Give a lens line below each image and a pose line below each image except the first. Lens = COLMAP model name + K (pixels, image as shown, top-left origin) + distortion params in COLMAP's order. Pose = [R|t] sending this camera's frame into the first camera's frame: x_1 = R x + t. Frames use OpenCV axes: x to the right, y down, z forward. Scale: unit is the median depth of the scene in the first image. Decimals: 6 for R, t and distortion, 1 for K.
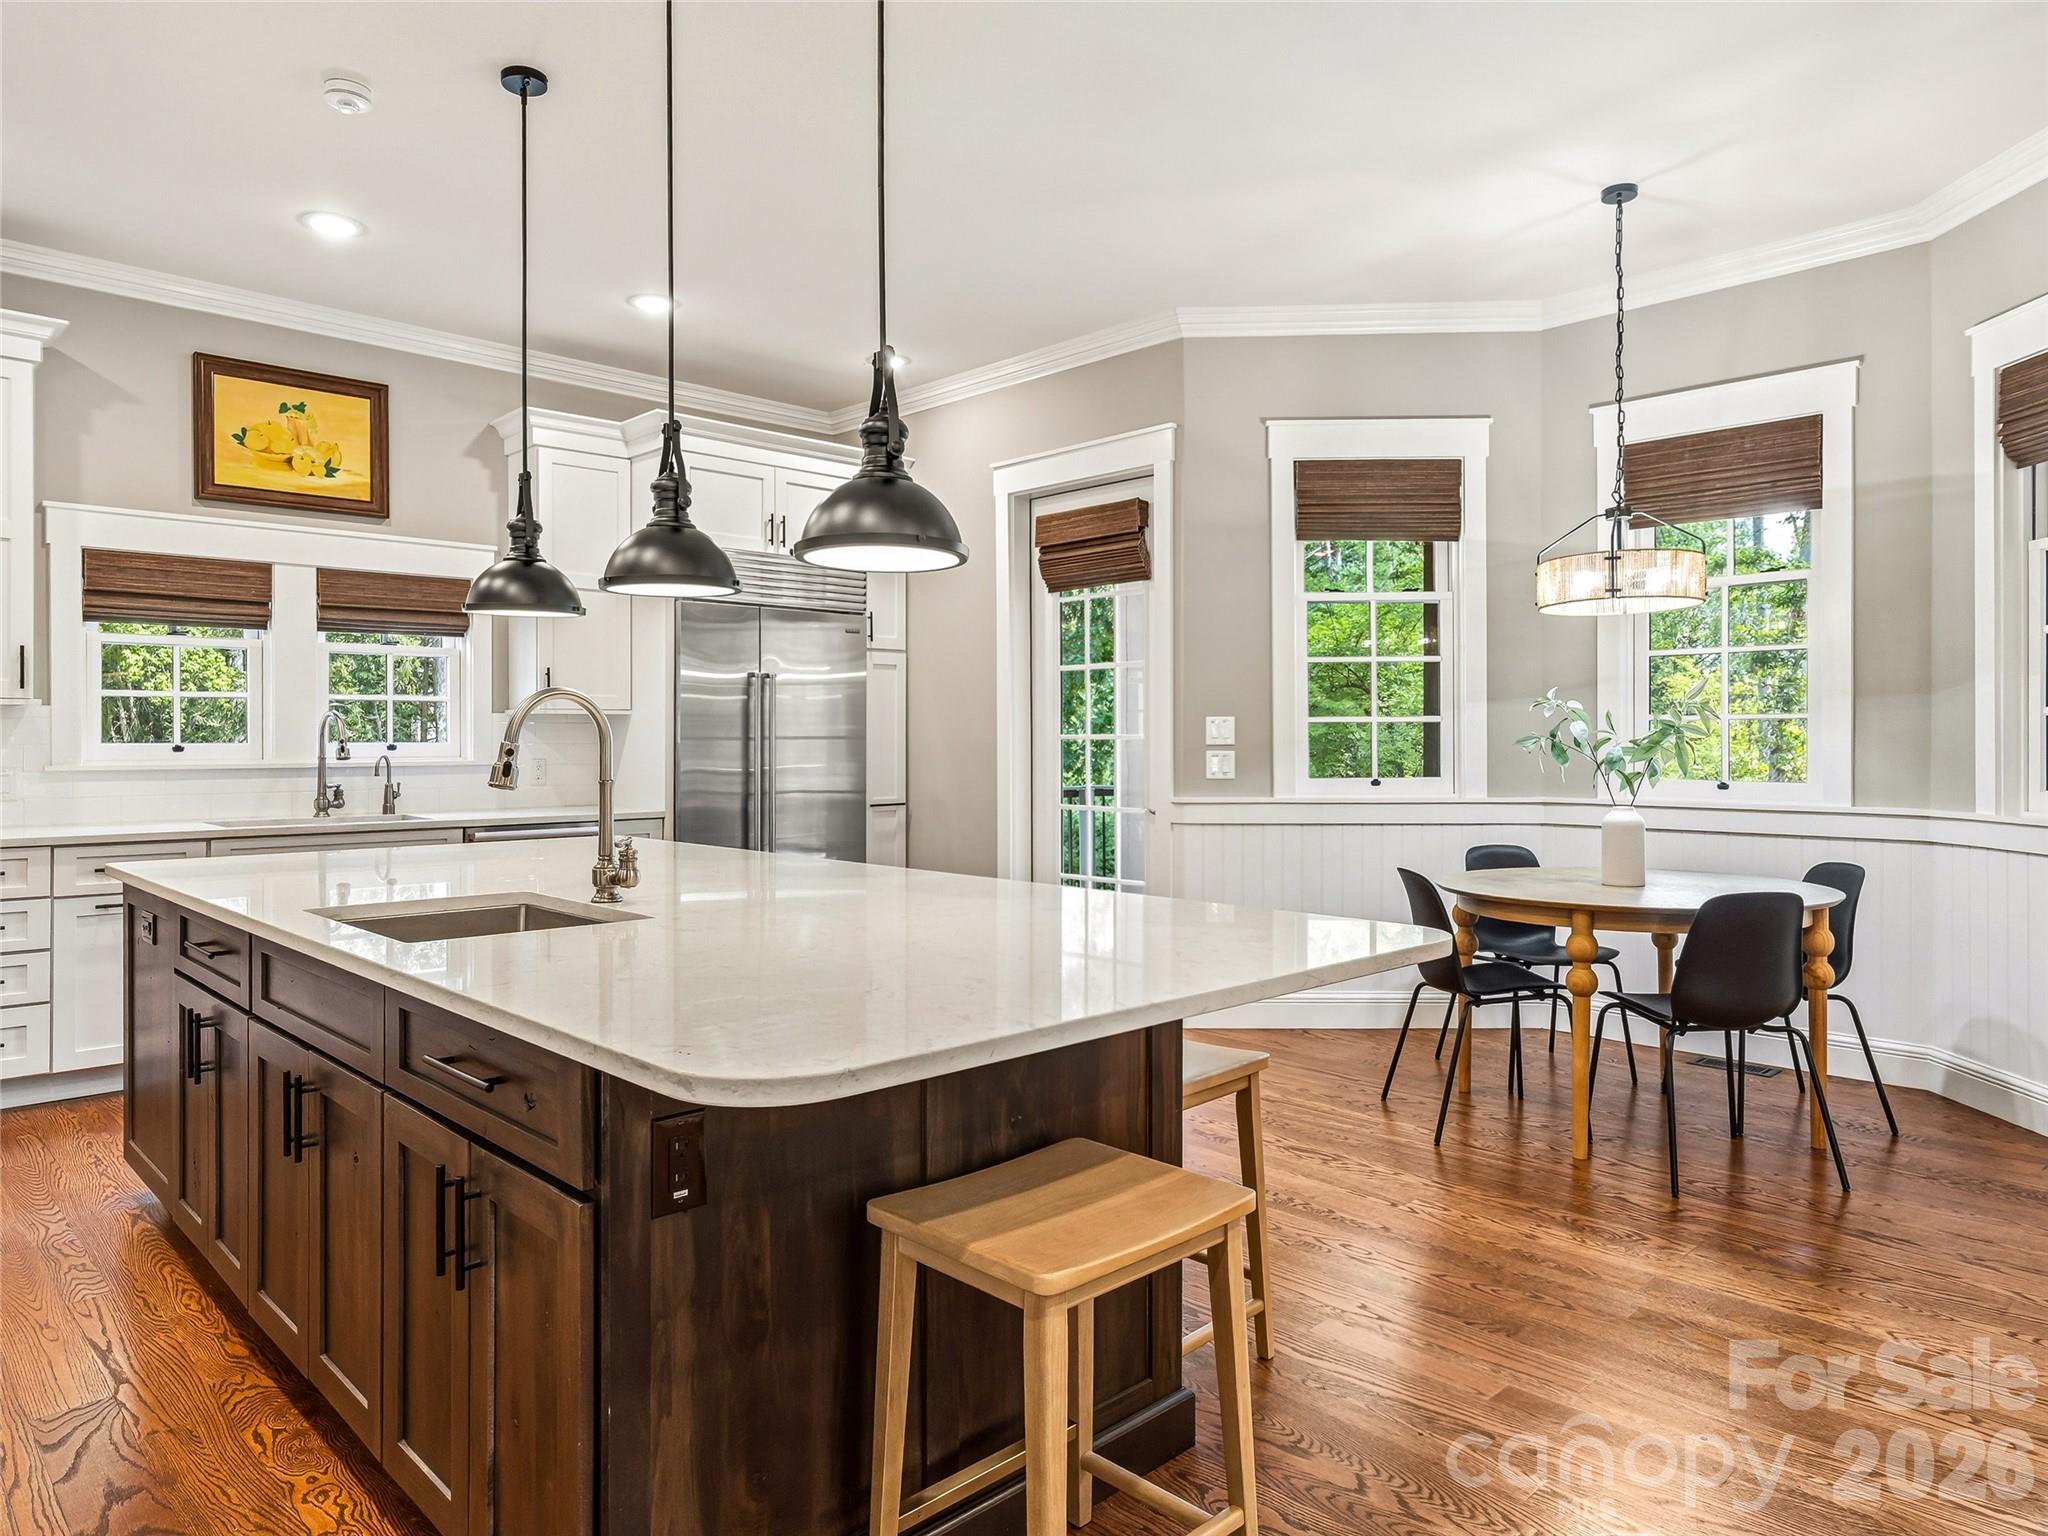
lens RADIAL K [[1301.2, 0, 1031.9], [0, 1301.2, 748.8], [0, 0, 1]] dist [0.003687, -0.004097]
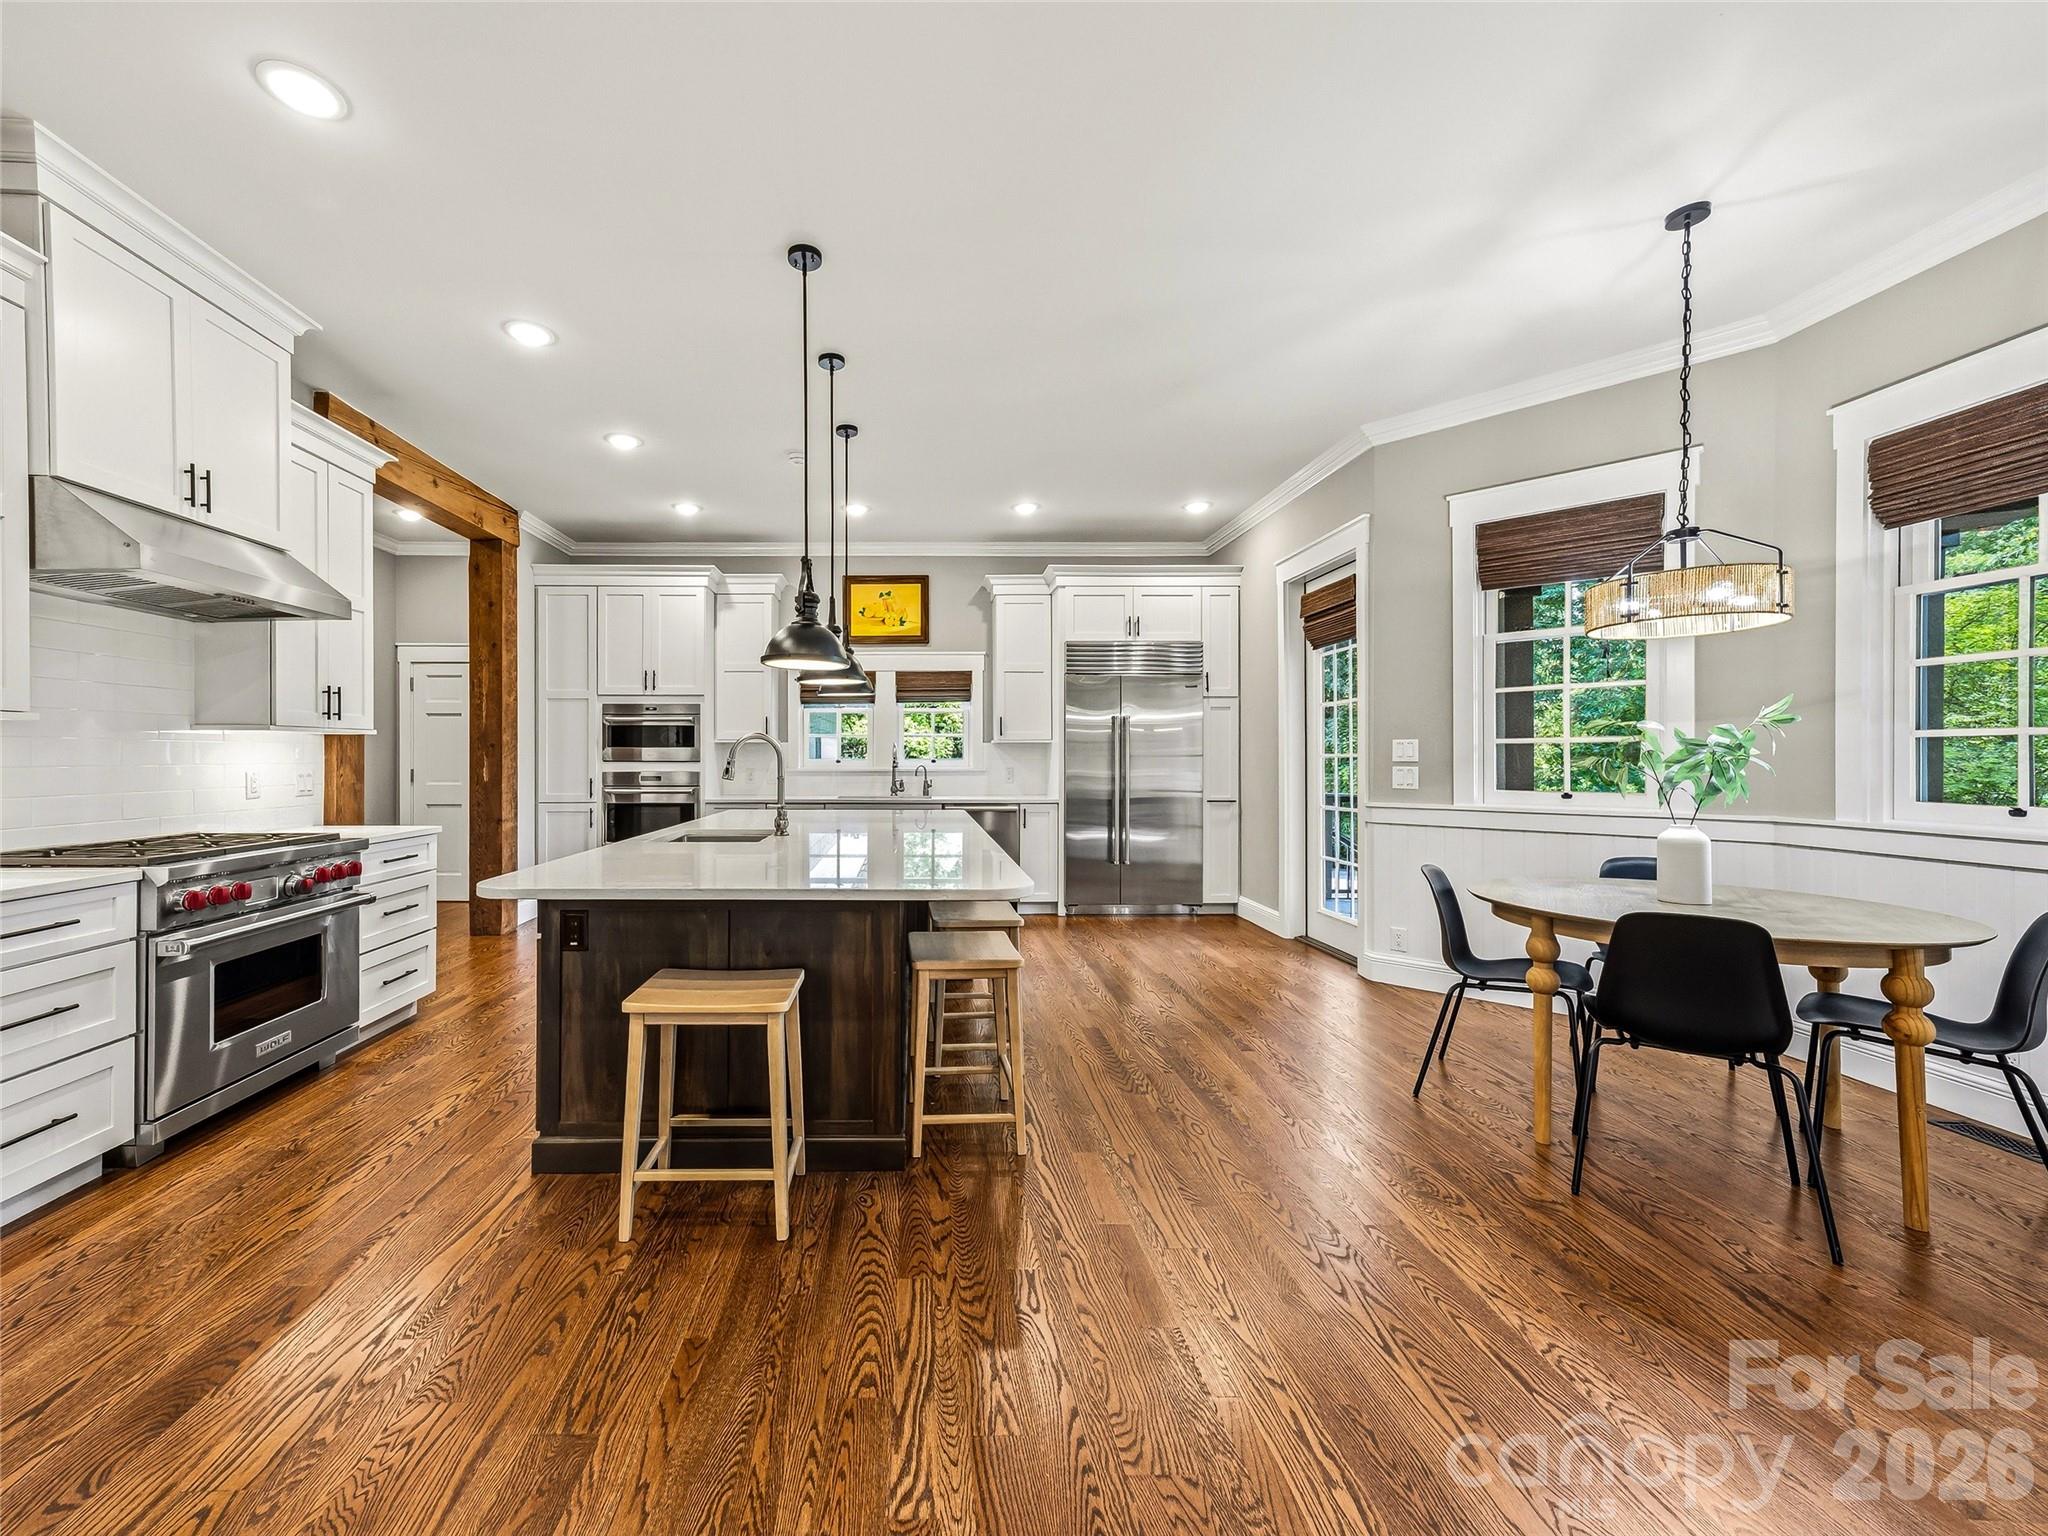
lens RADIAL K [[900.6, 0, 1023.3], [0, 900.6, 761.0], [0, 0, 1]] dist [0.001415, 0.001057]
pose [[0.717618, 0.003743, -0.696427, 0.841163], [-0.005074, 0.999987, 0.000146, -0.003446], [0.696418, 0.003429, 0.717628, 0.206383]]
